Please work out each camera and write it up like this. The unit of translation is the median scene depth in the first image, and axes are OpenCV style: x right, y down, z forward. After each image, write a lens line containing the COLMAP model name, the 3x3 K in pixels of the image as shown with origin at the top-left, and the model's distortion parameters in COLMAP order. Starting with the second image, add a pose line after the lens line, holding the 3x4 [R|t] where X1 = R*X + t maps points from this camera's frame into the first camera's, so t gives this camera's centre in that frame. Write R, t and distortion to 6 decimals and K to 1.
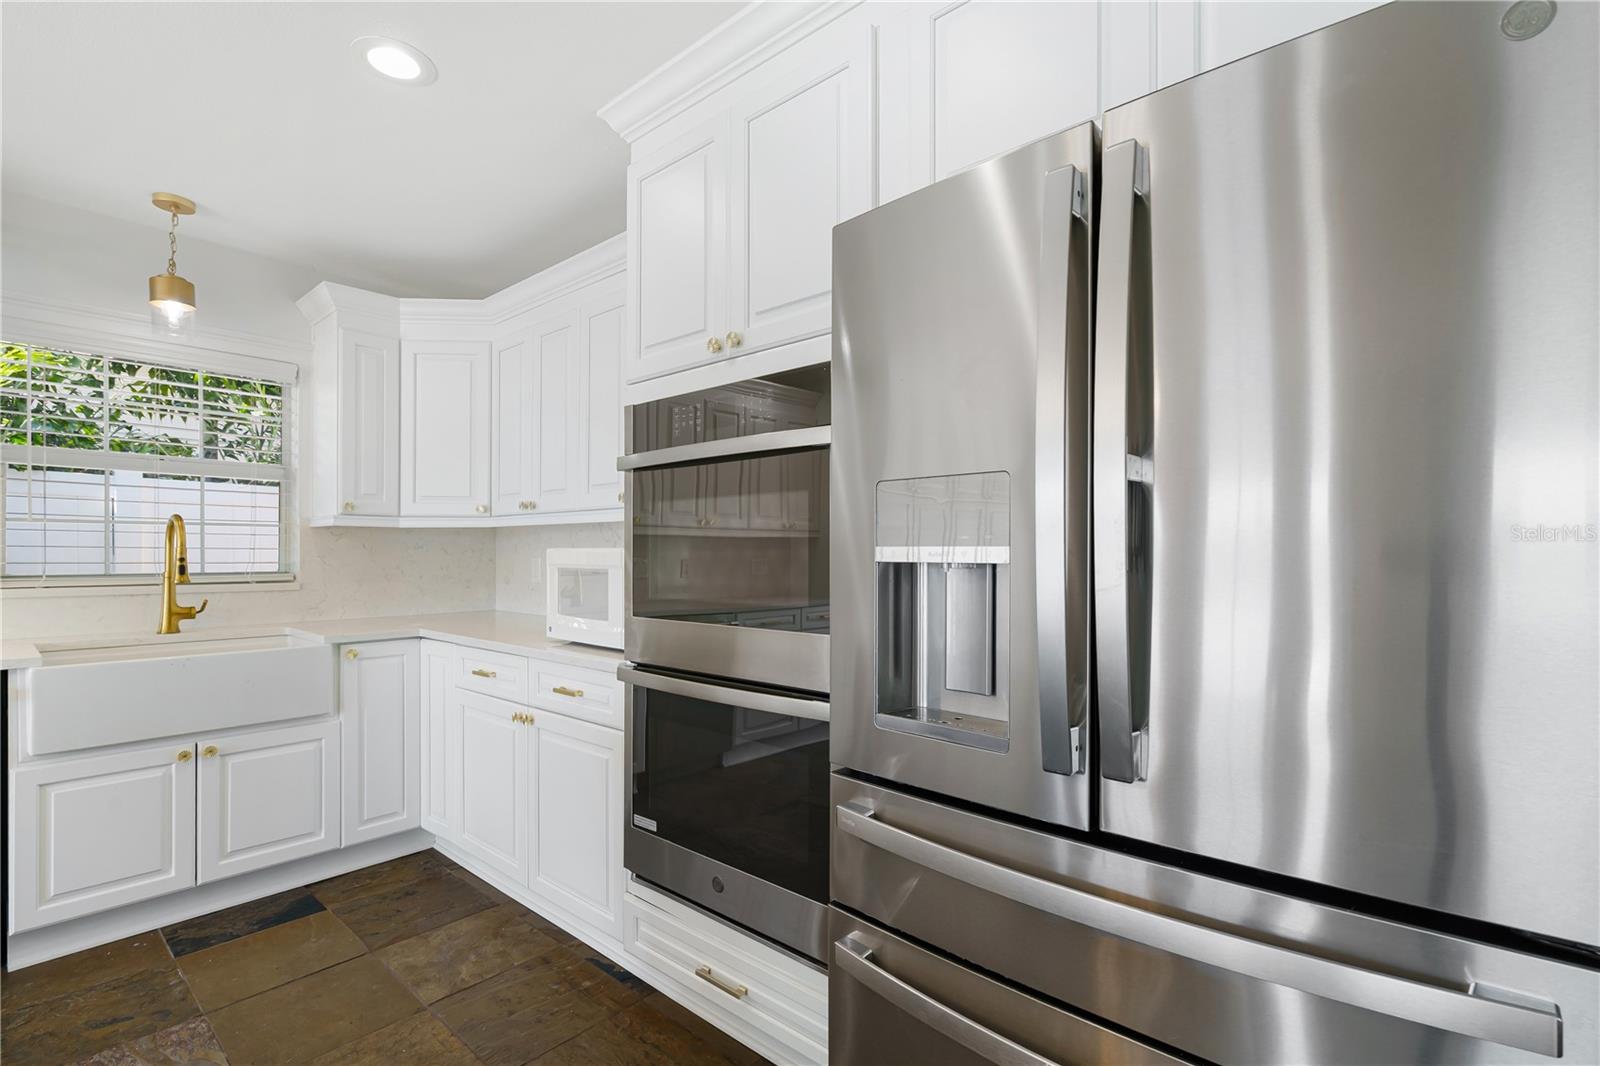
lens RADIAL K [[741.9, 0, 798.0], [0, 741.9, 547.3], [0, 0, 1]] dist [-0.002424, 0.000059]
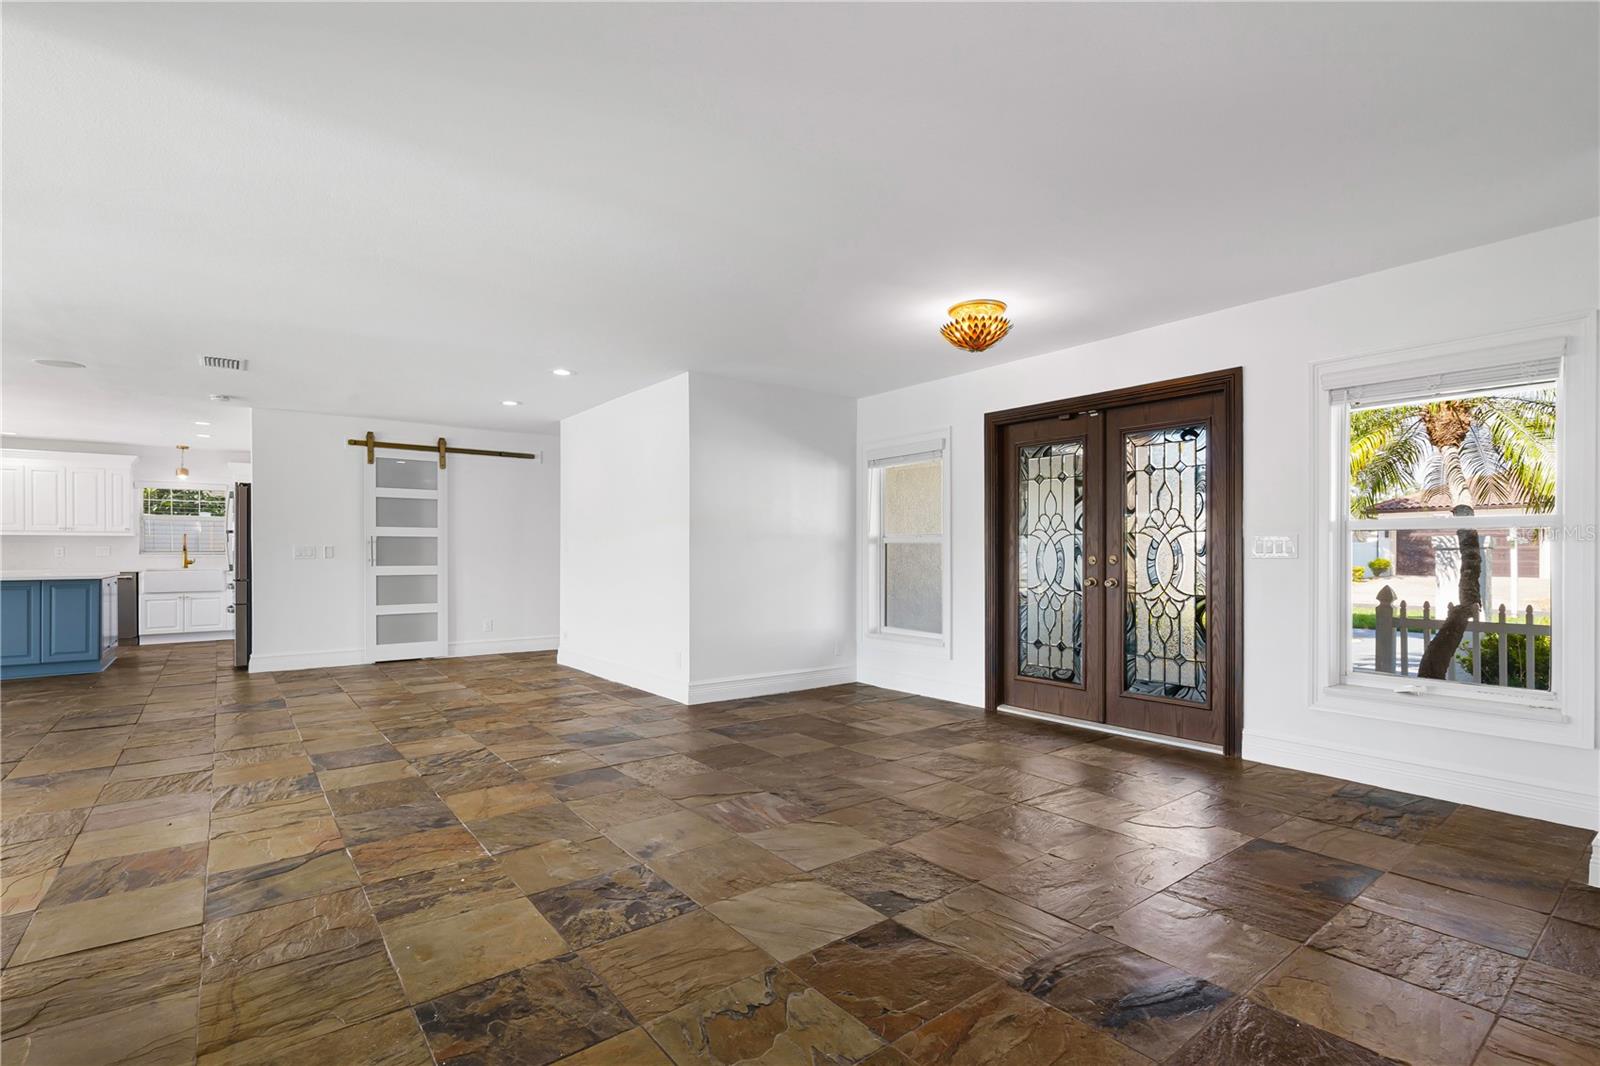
lens RADIAL K [[741.9, 0, 798.0], [0, 741.9, 547.3], [0, 0, 1]] dist [-0.002424, 0.000059]
pose [[0.984066, -0.005370, -0.177724, 2.965353], [0.004582, 0.999978, -0.004839, 0.054543], [0.177746, 0.003948, 0.984068, -2.178329]]
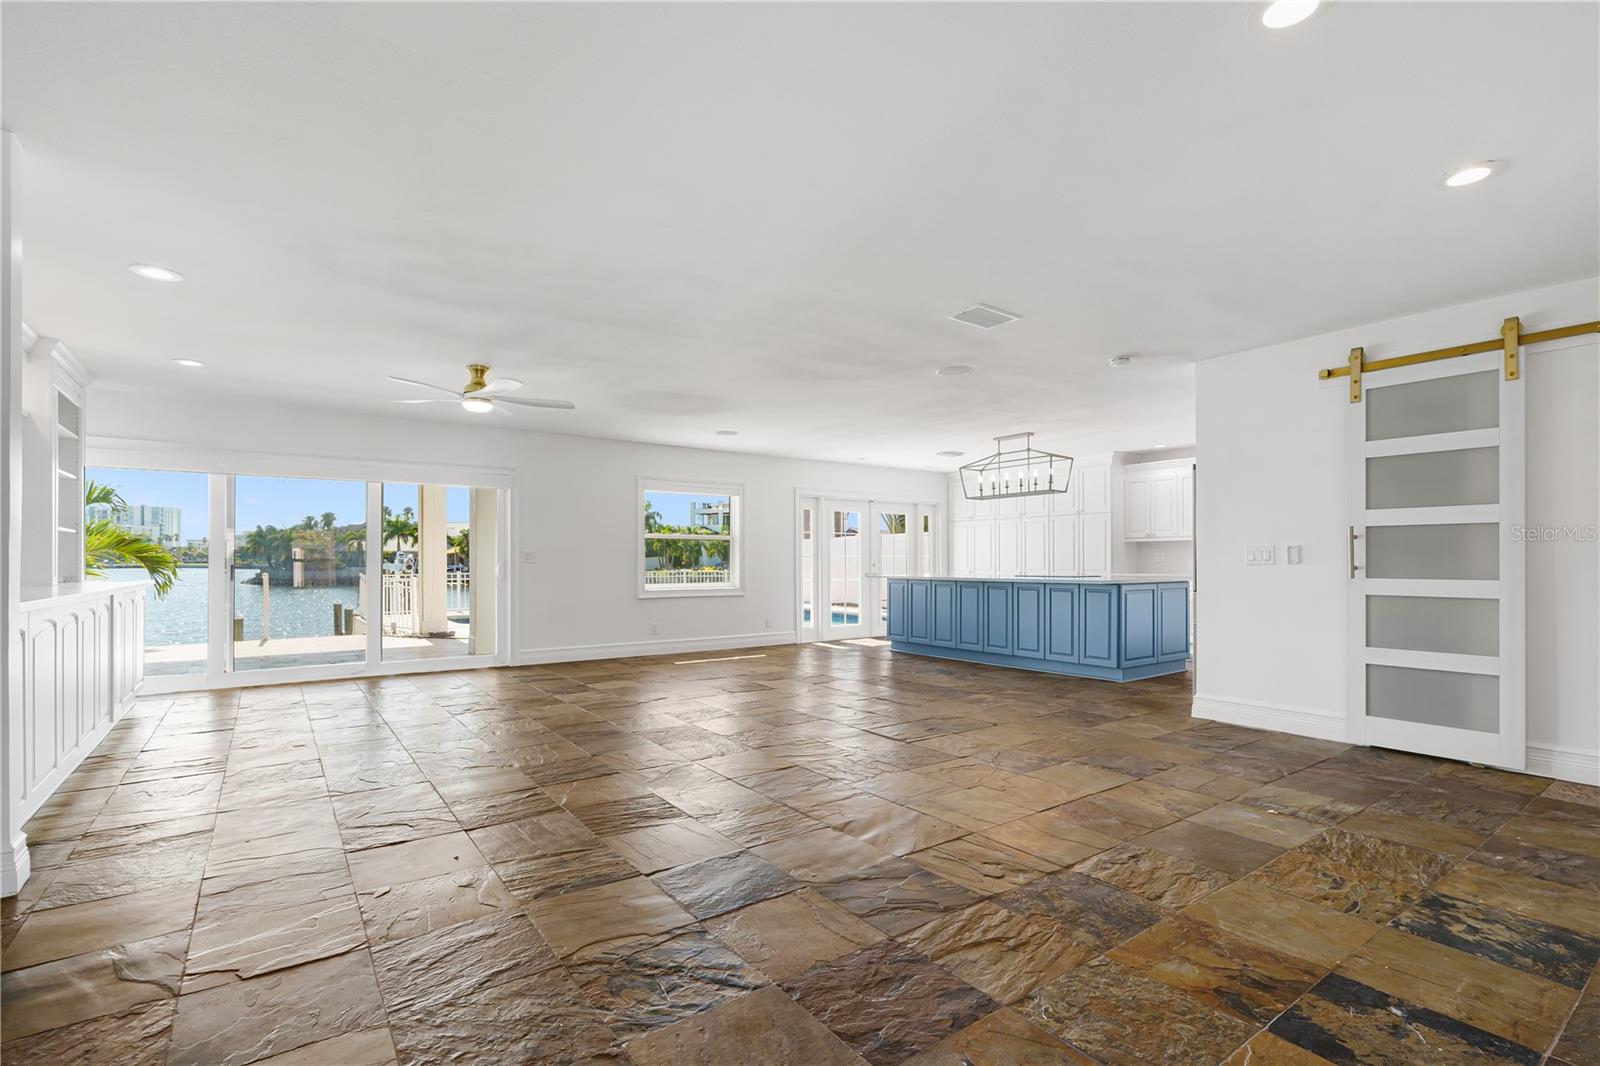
lens RADIAL K [[739.6, 0, 797.5], [0, 739.6, 562.9], [0, 0, 1]] dist [-0.000290, 0.000184]
pose [[-0.201333, 0.000157, -0.979523, 2.700901], [0.006007, 0.999981, -0.001075, 0.066442], [0.979504, -0.006100, -0.201330, -0.441715]]
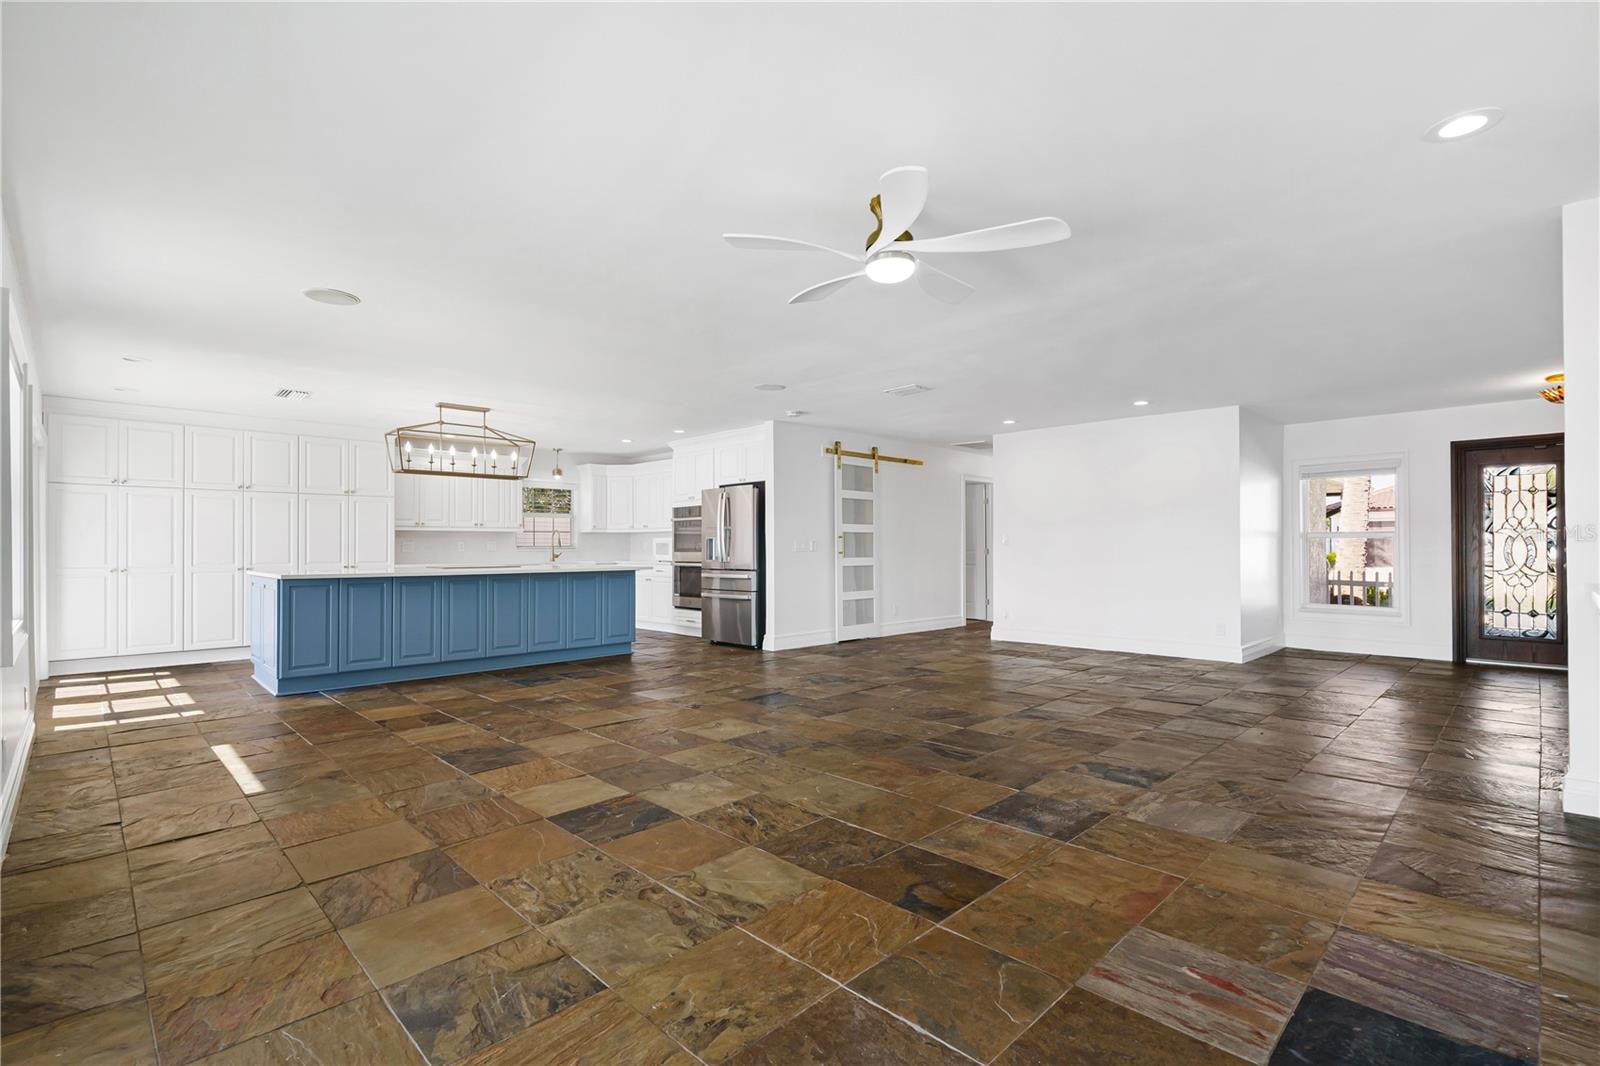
lens RADIAL K [[741.9, 0, 798.0], [0, 741.9, 547.3], [0, 0, 1]] dist [-0.002424, 0.000059]
pose [[0.997950, -0.005202, -0.063785, 0.712791], [0.005278, 0.999986, 0.001023, 0.053701], [0.063778, -0.001358, 0.997963, -3.022589]]
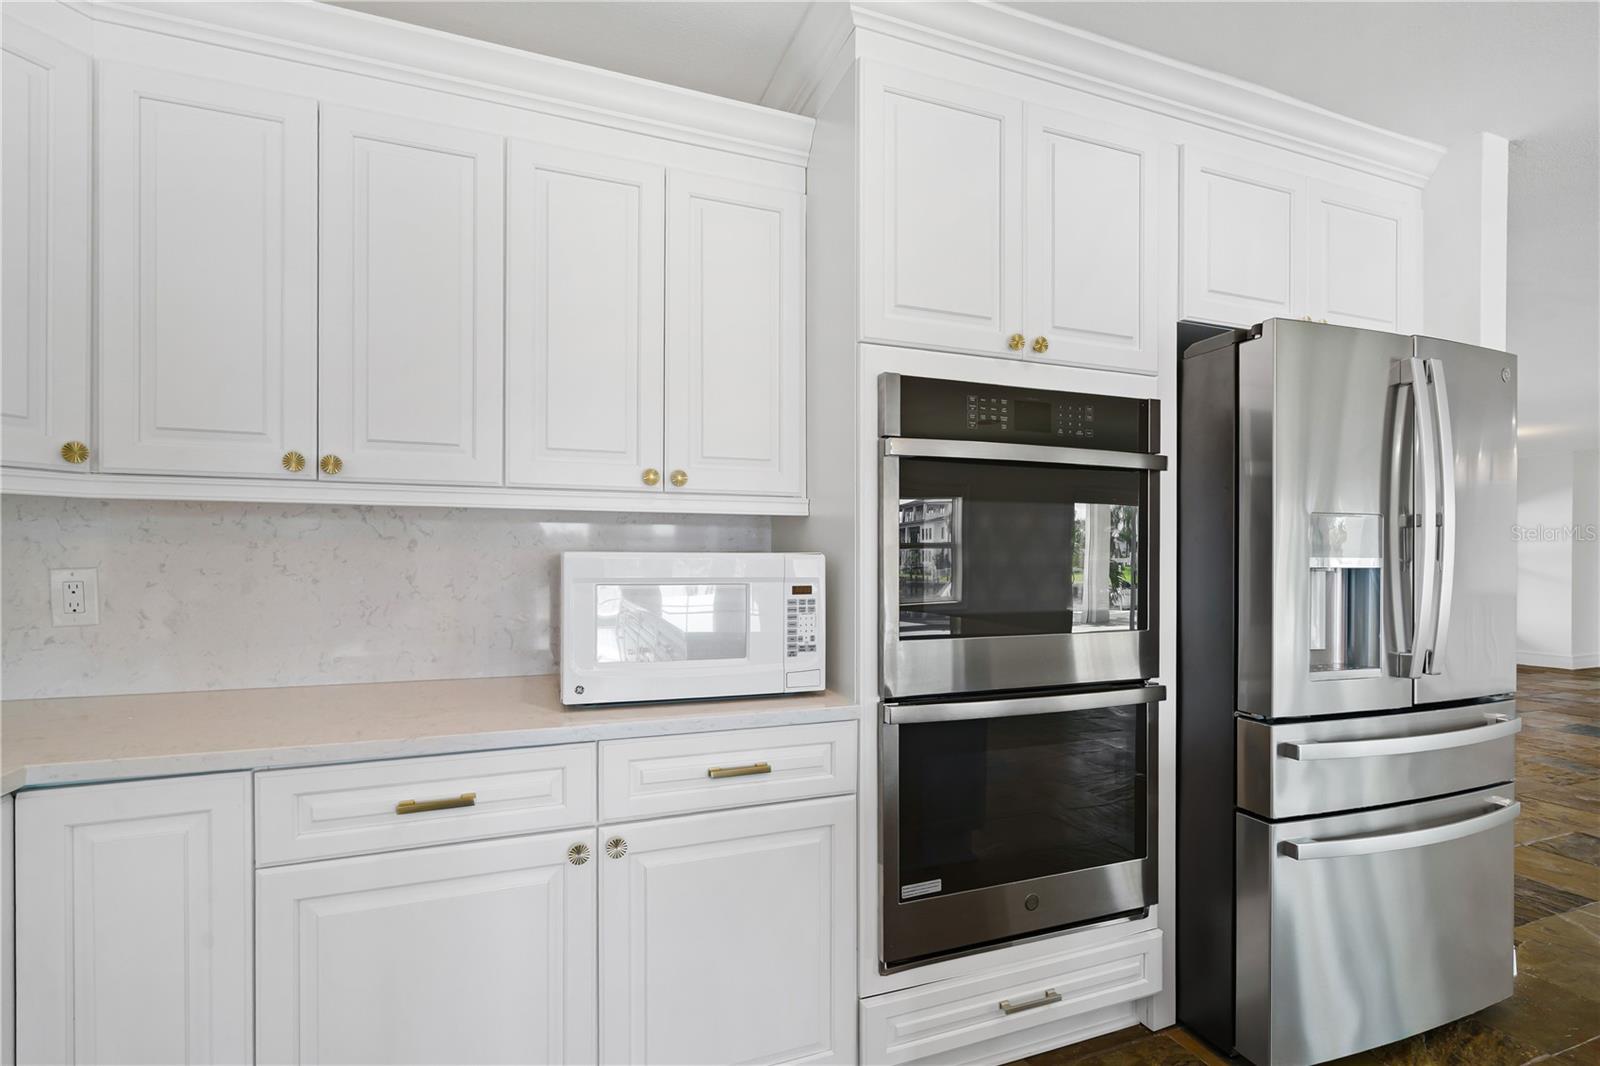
lens RADIAL K [[741.9, 0, 798.0], [0, 741.9, 547.3], [0, 0, 1]] dist [-0.002424, 0.000059]
pose [[0.466945, 0.002493, 0.884283, -0.766238], [-0.010078, 0.999946, 0.002502, -0.006436], [-0.884229, -0.010080, 0.466945, 0.567820]]
